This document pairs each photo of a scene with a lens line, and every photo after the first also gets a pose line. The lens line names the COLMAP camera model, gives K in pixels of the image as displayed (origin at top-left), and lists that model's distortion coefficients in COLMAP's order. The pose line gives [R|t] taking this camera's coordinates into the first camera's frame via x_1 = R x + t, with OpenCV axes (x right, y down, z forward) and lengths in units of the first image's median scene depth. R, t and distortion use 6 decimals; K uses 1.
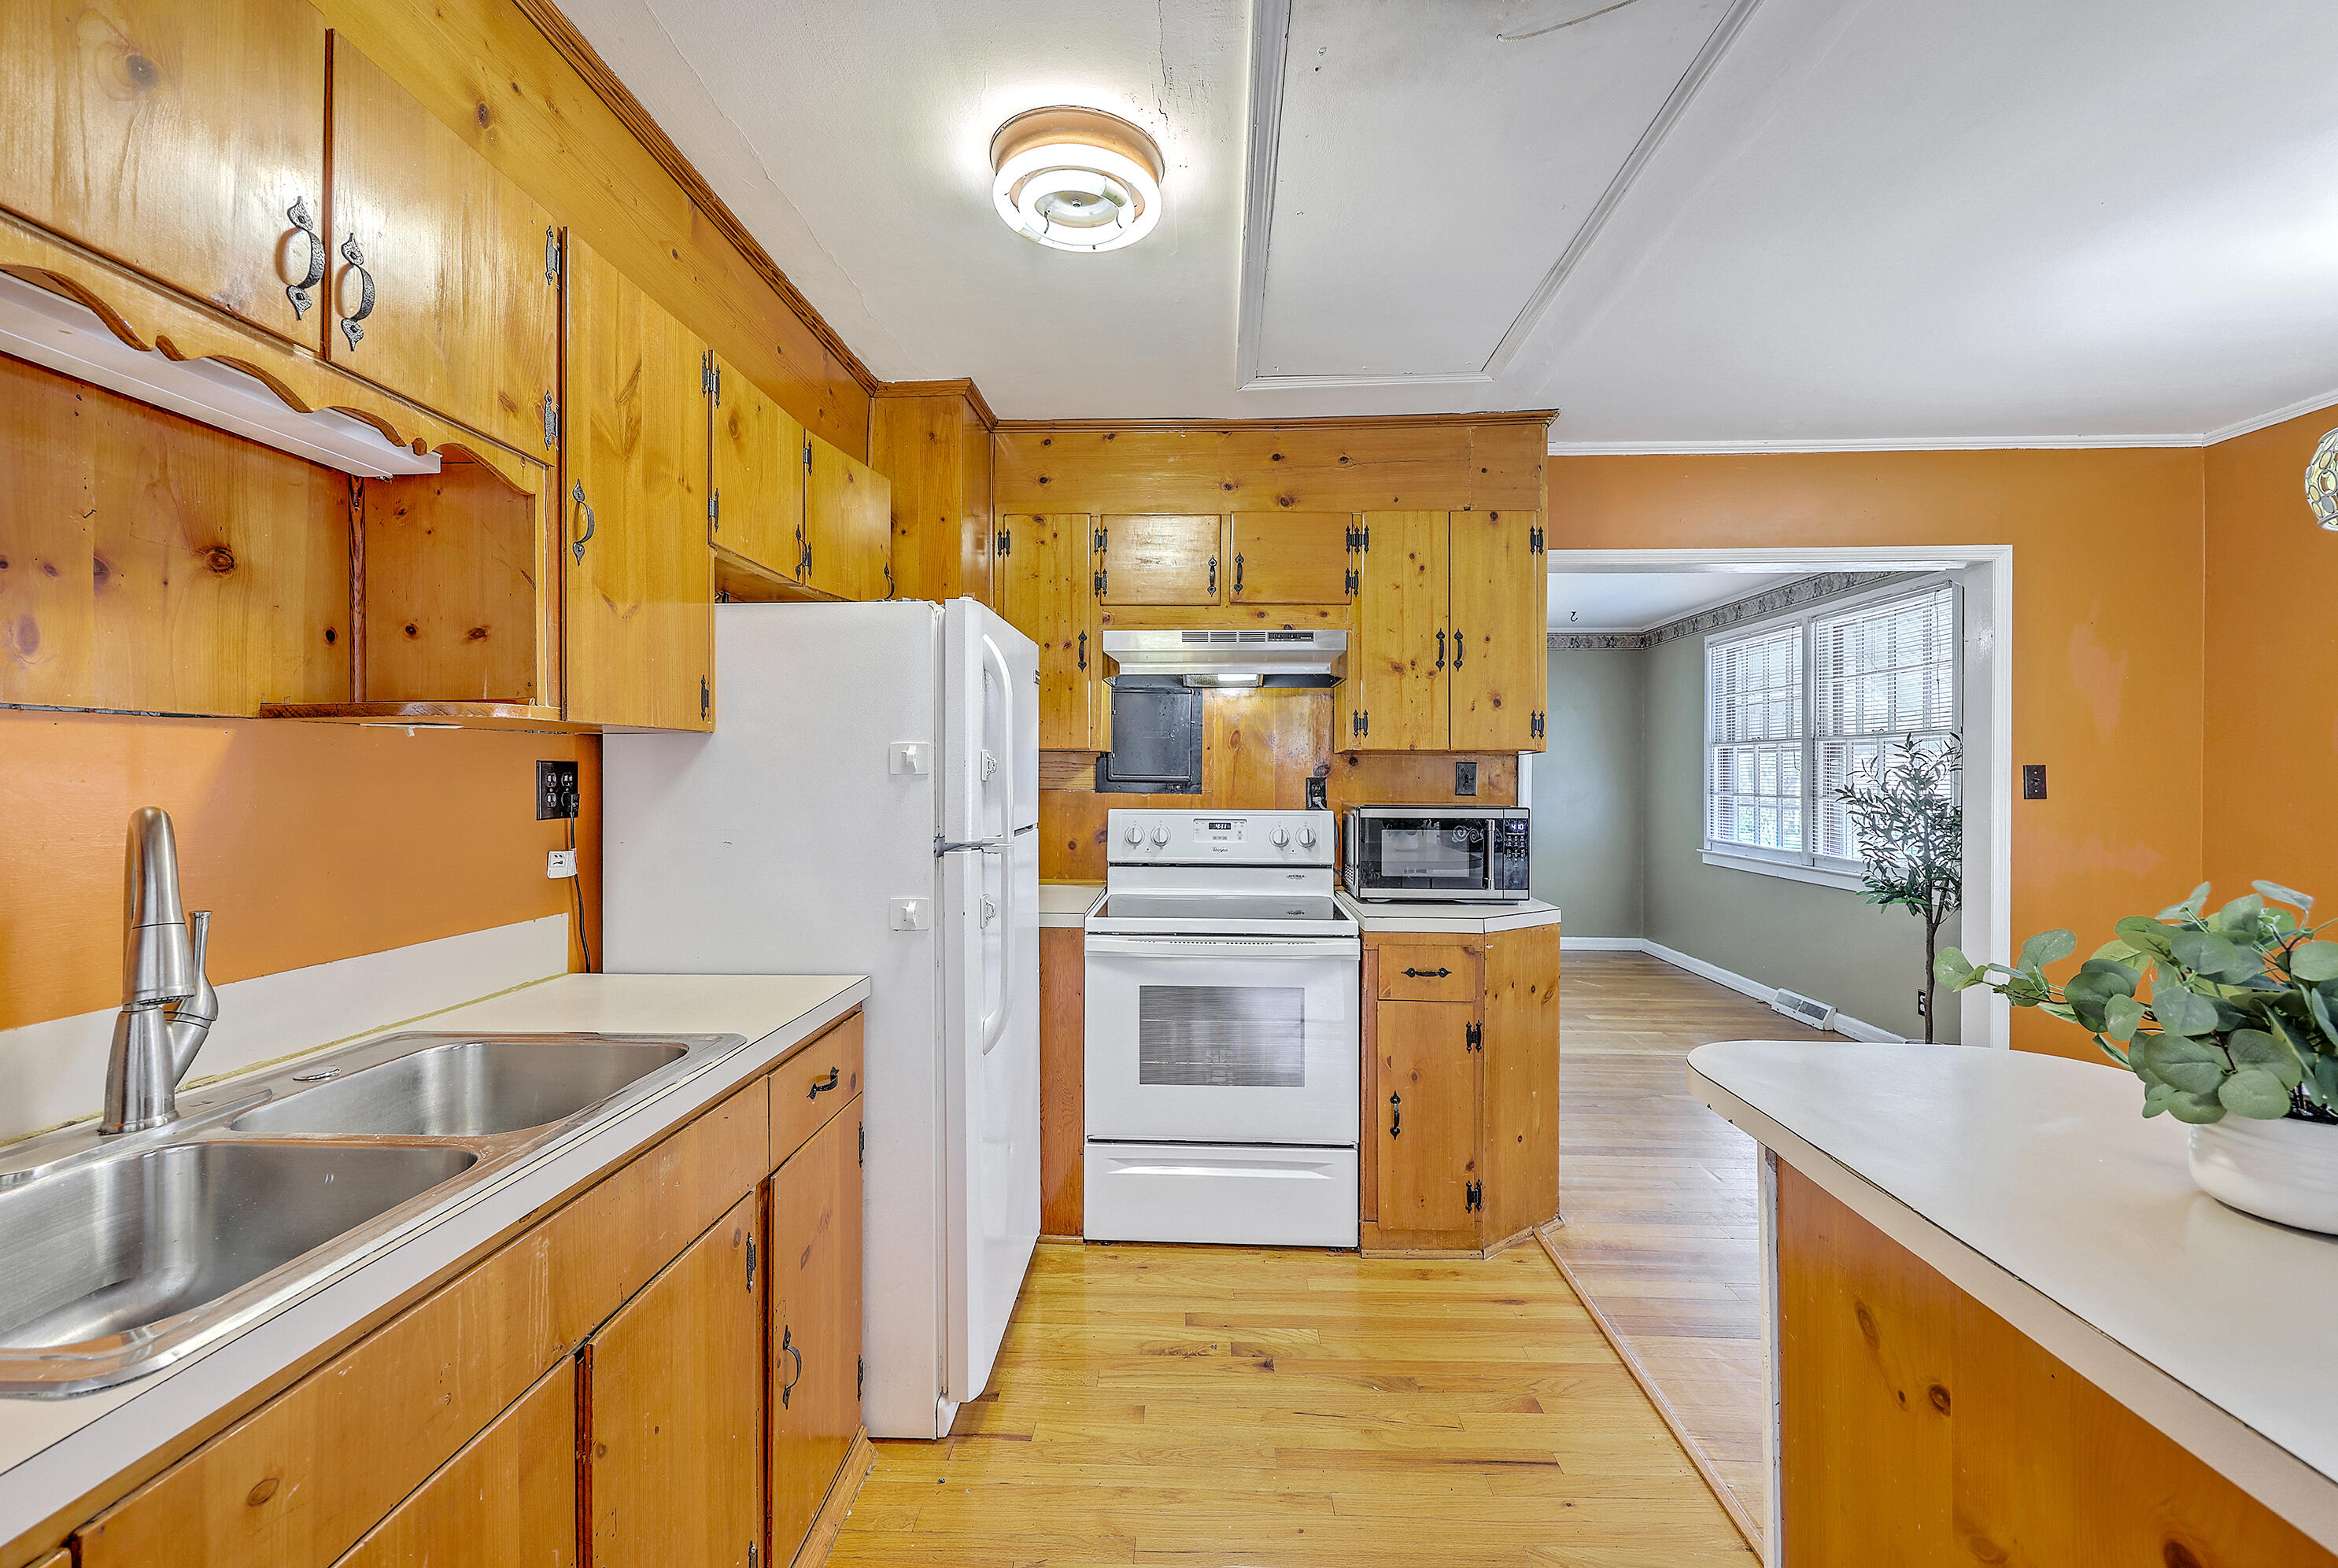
lens RADIAL K [[953.7, 0, 1165.8], [0, 953.7, 770.3], [0, 0, 1]] dist [0.002555, 0.000249]
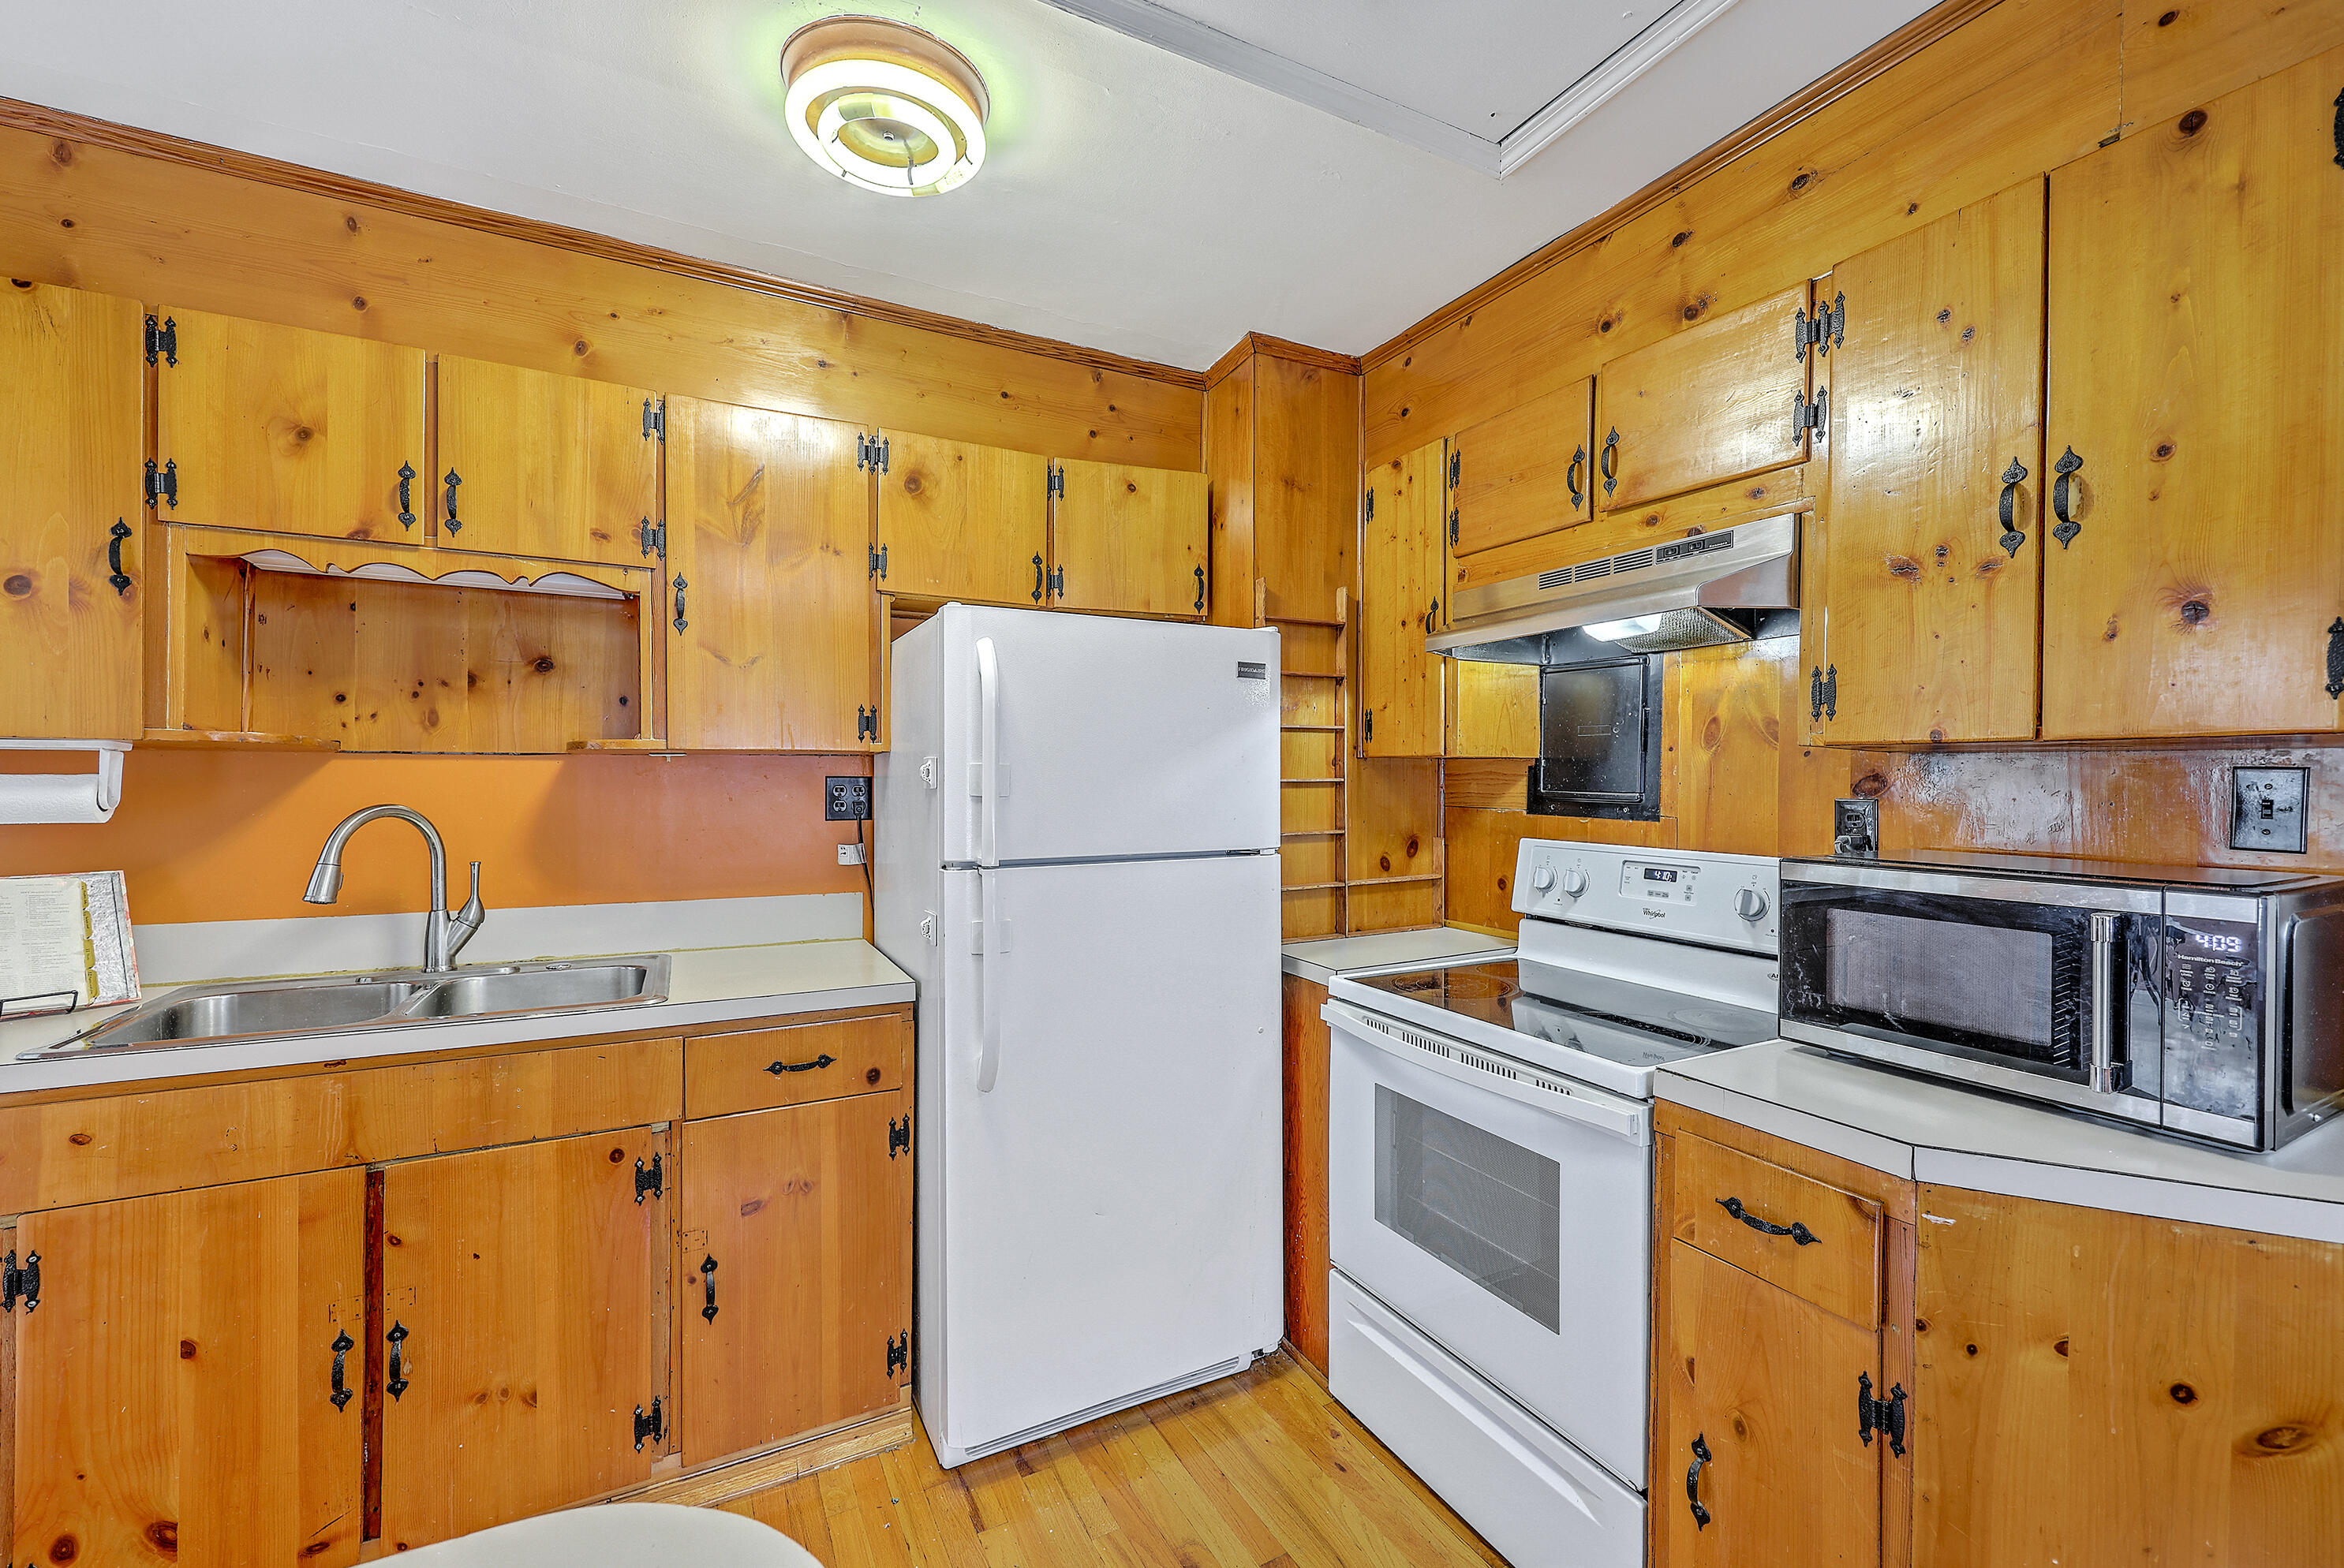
lens RADIAL K [[956.2, 0, 1173.4], [0, 956.2, 784.7], [0, 0, 1]] dist [0.002555, 0.000249]
pose [[0.514056, 0.003787, -0.857748, 0.480243], [0.000459, 0.999989, 0.004690, -0.003293], [0.857756, -0.002805, 0.514049, 0.466266]]
